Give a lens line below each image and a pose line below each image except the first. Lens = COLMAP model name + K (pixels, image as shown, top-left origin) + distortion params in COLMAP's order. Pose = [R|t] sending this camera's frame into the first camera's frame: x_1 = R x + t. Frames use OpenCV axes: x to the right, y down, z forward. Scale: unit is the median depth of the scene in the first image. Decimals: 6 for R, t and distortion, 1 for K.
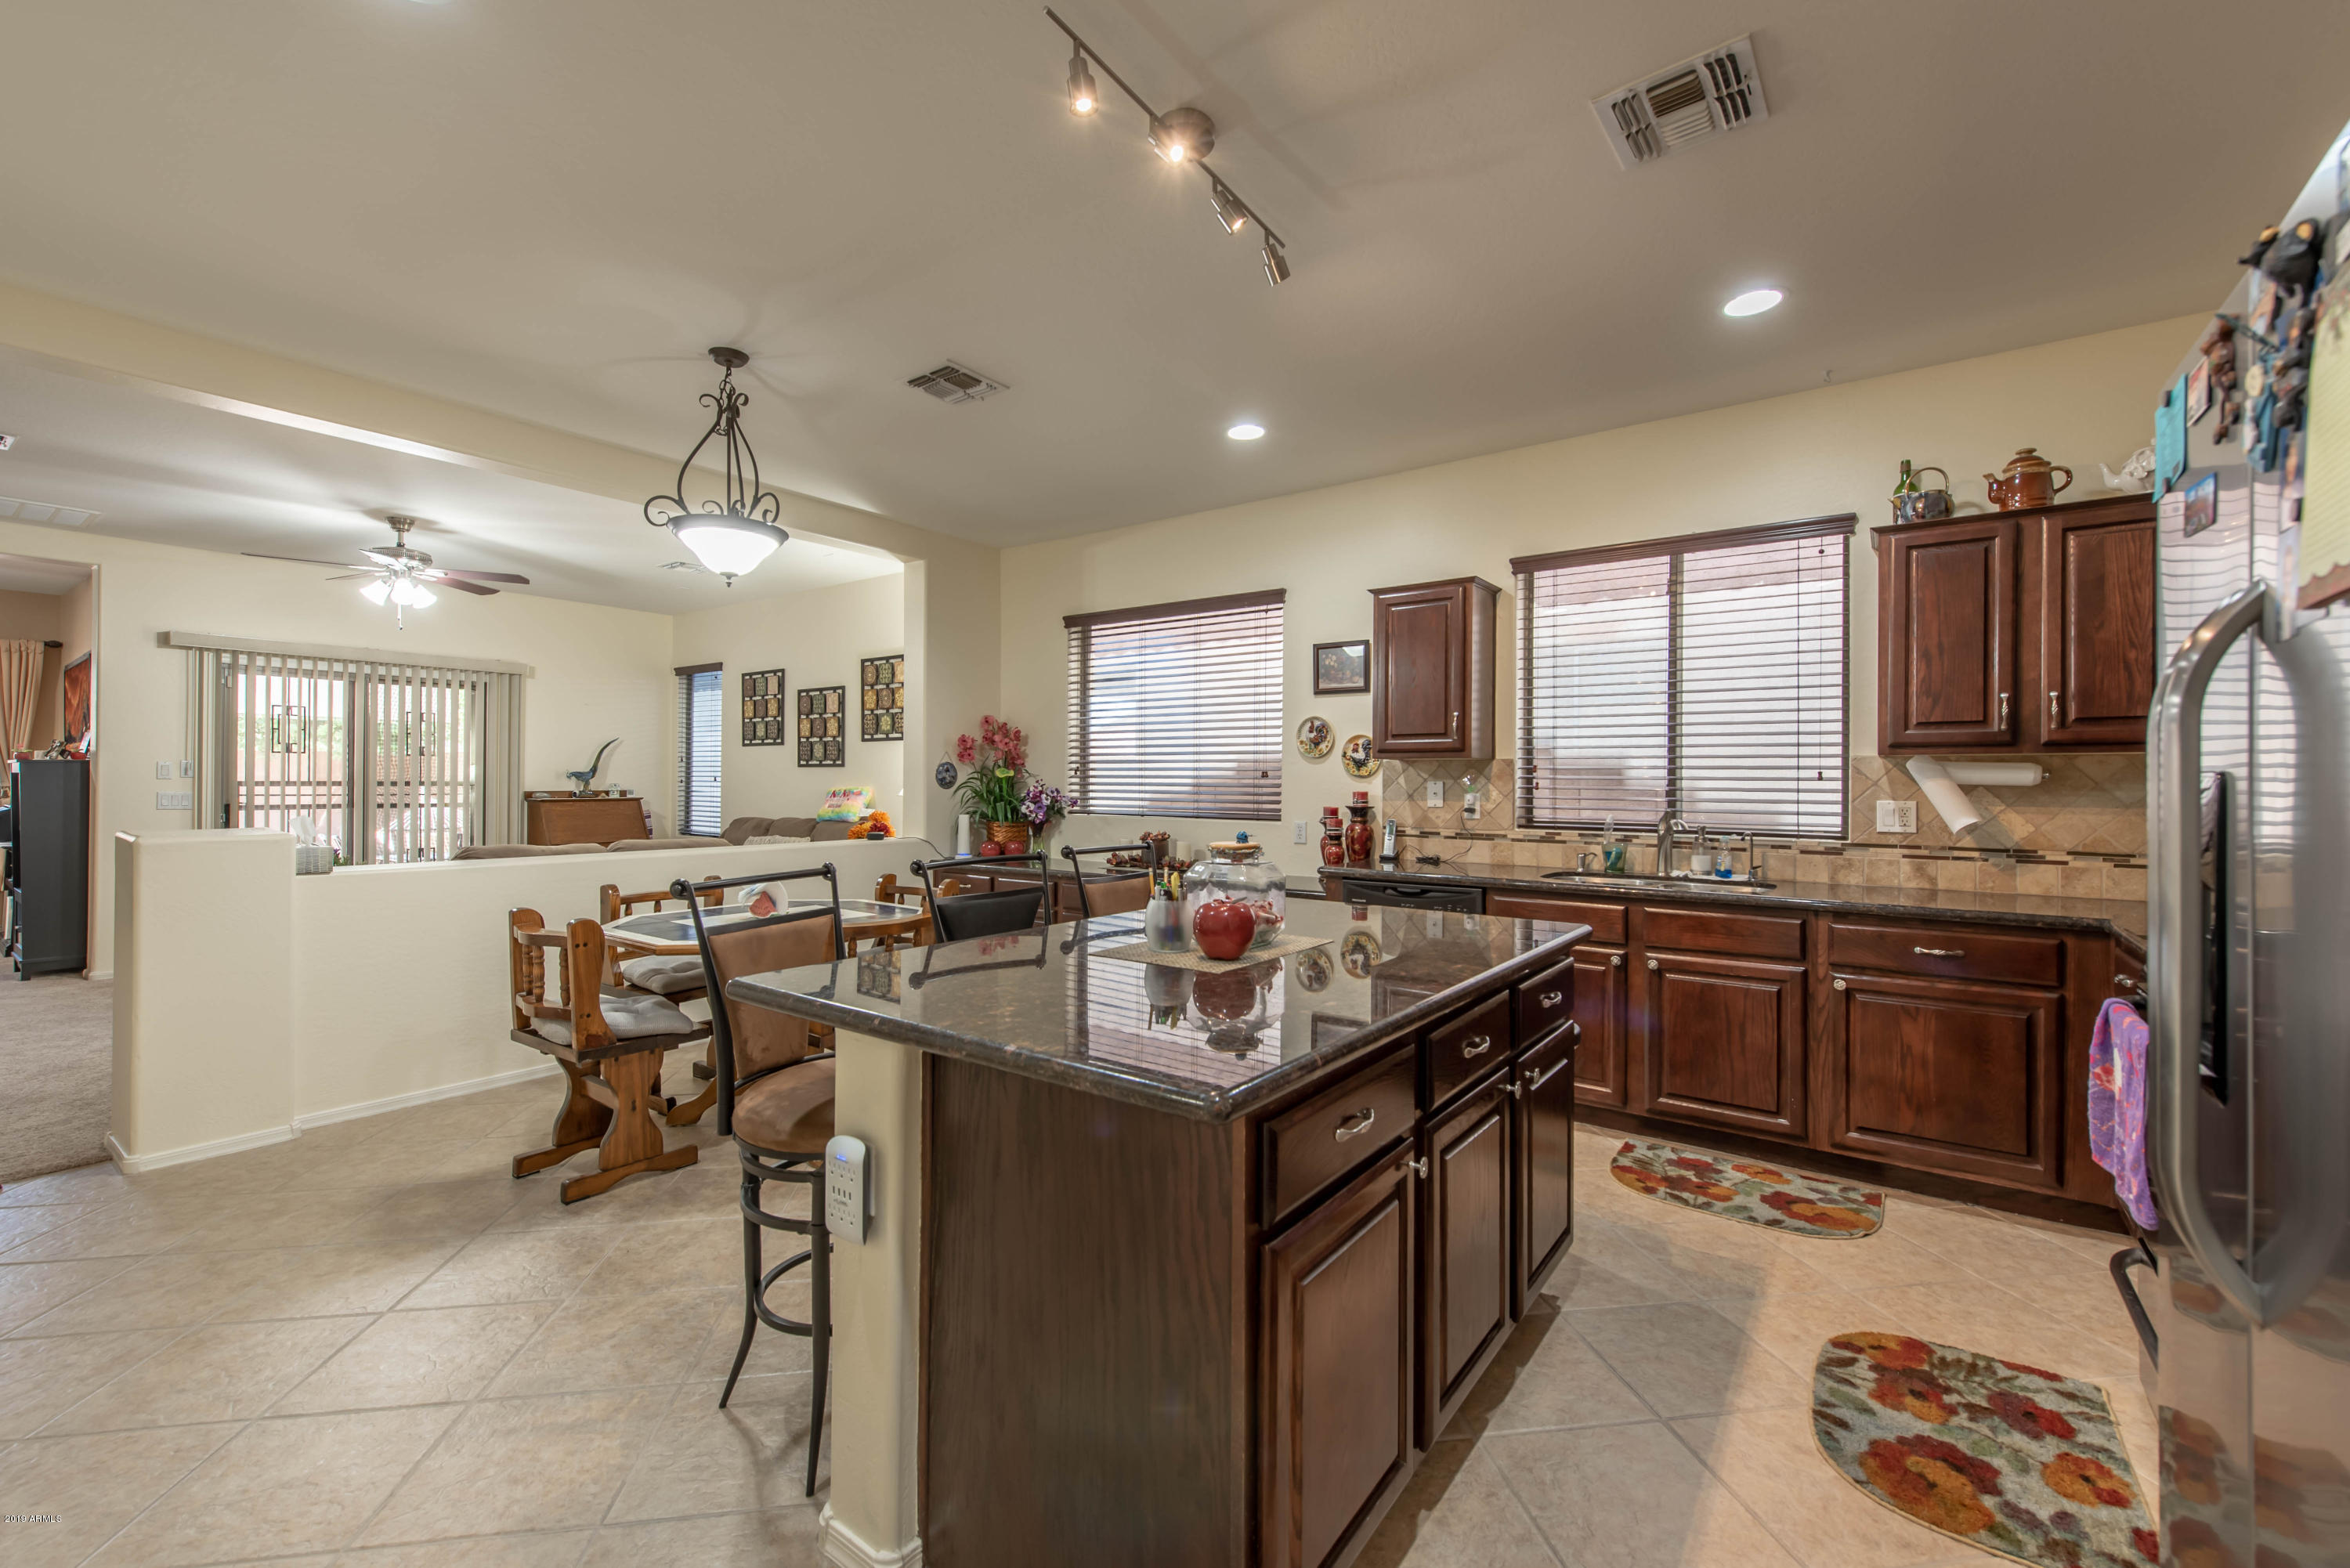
lens RADIAL K [[973.1, 0, 1159.0], [0, 973.1, 780.9], [0, 0, 1]] dist [0.016714, -0.005897]
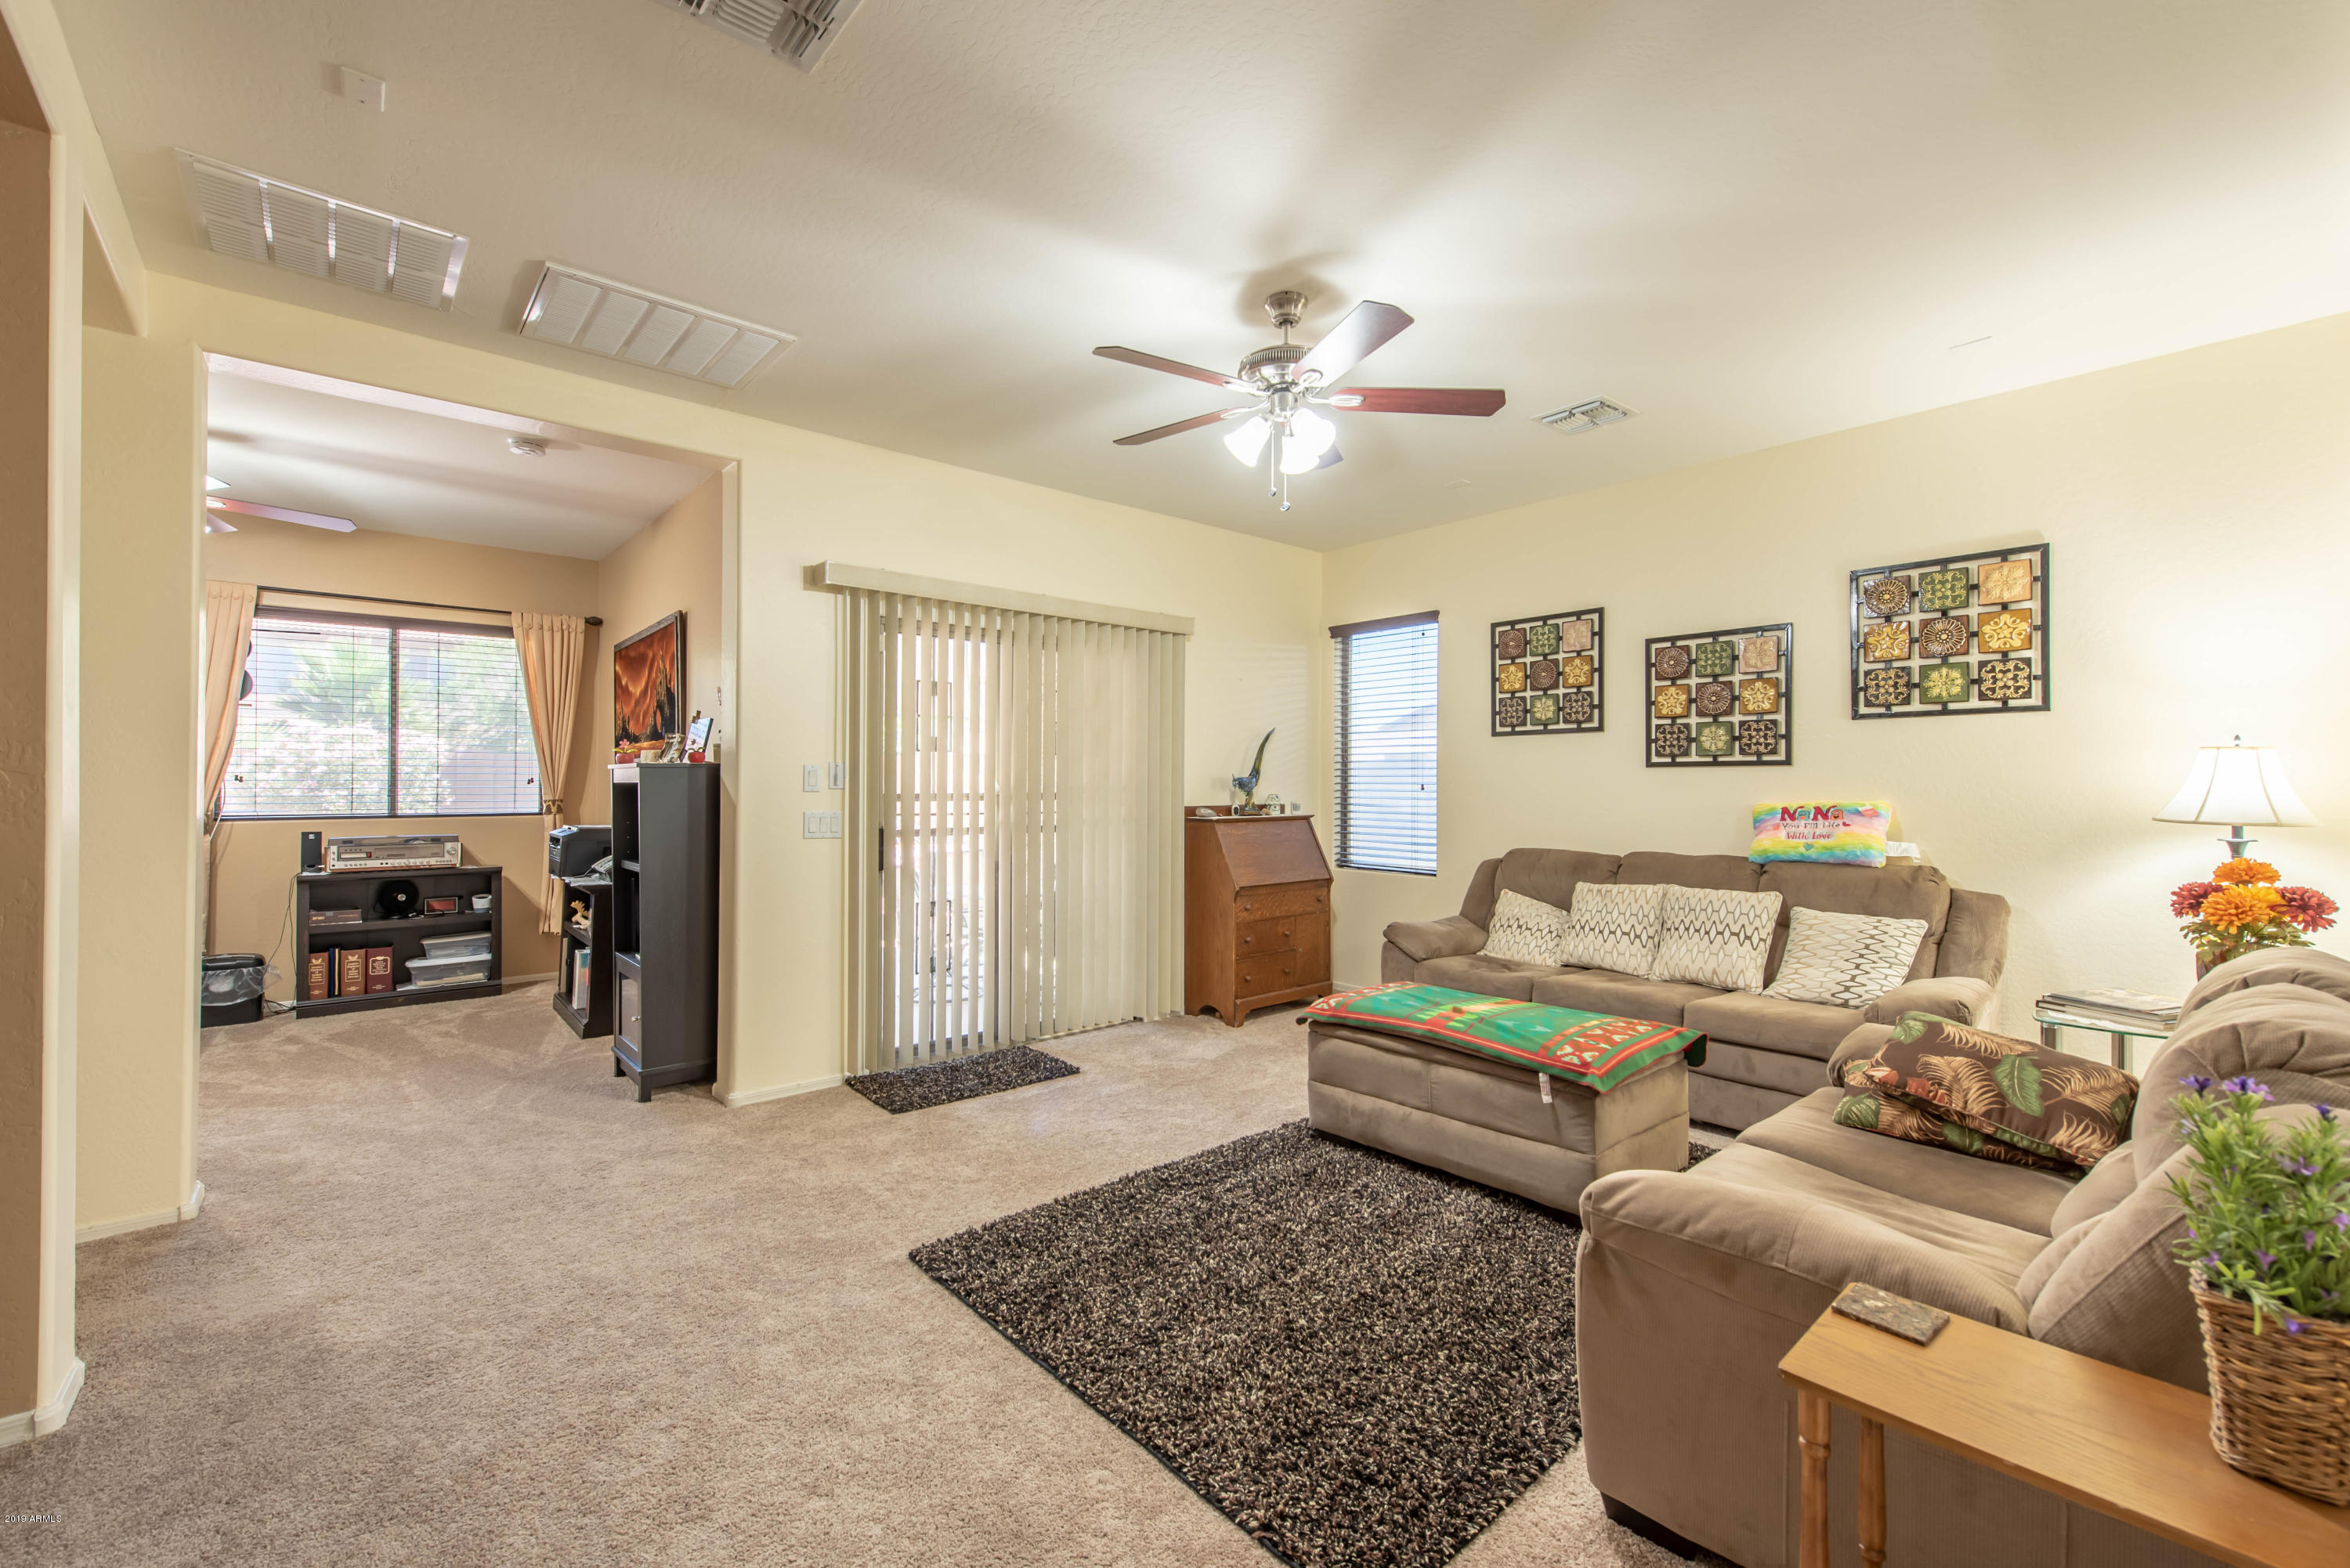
lens RADIAL K [[973.1, 0, 1166.9], [0, 973.1, 779.2], [0, 0, 1]] dist [0.016714, -0.005897]
pose [[0.976694, -0.005697, -0.214561, -1.112981], [0.004437, 0.999970, -0.006353, -0.008680], [0.214591, 0.005253, 0.976690, 0.727249]]
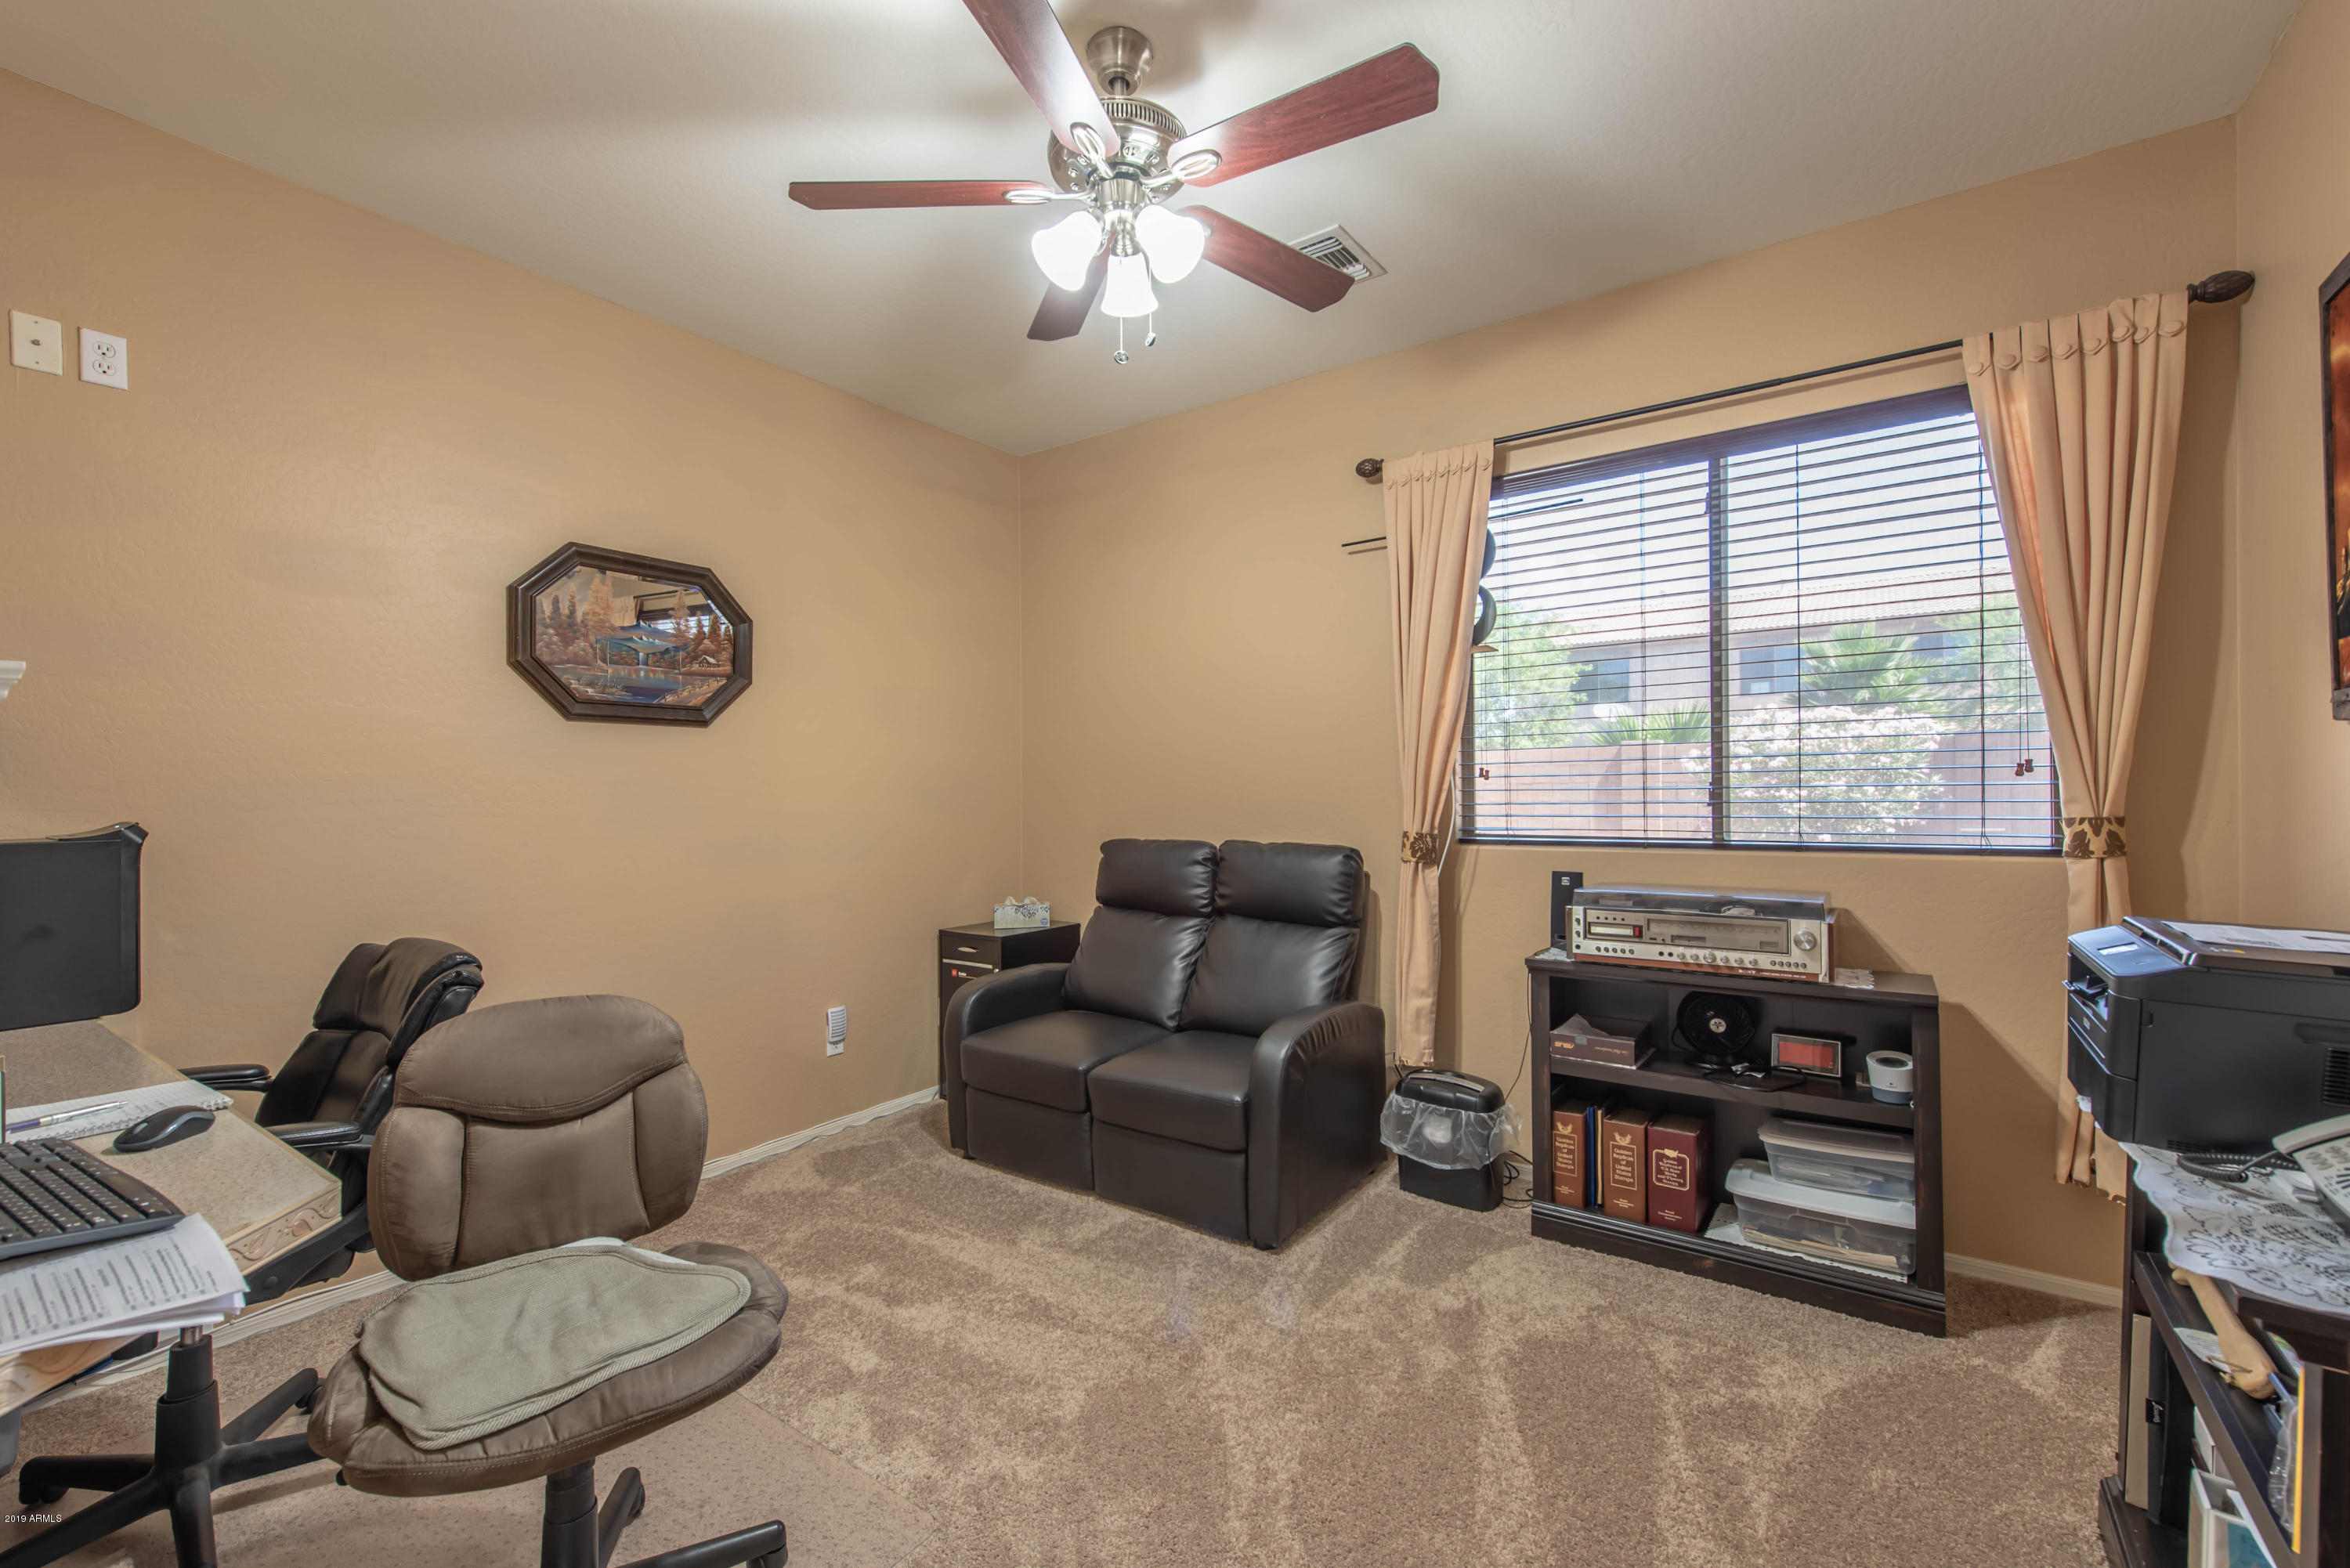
lens RADIAL K [[973.1, 0, 1181.8], [0, 973.1, 784.4], [0, 0, 1]] dist [0.016714, -0.005897]
pose [[0.034040, -0.011915, -0.999349, -1.924166], [0.013544, 0.999843, -0.011460, -0.009718], [0.999329, -0.013145, 0.034196, 1.569252]]
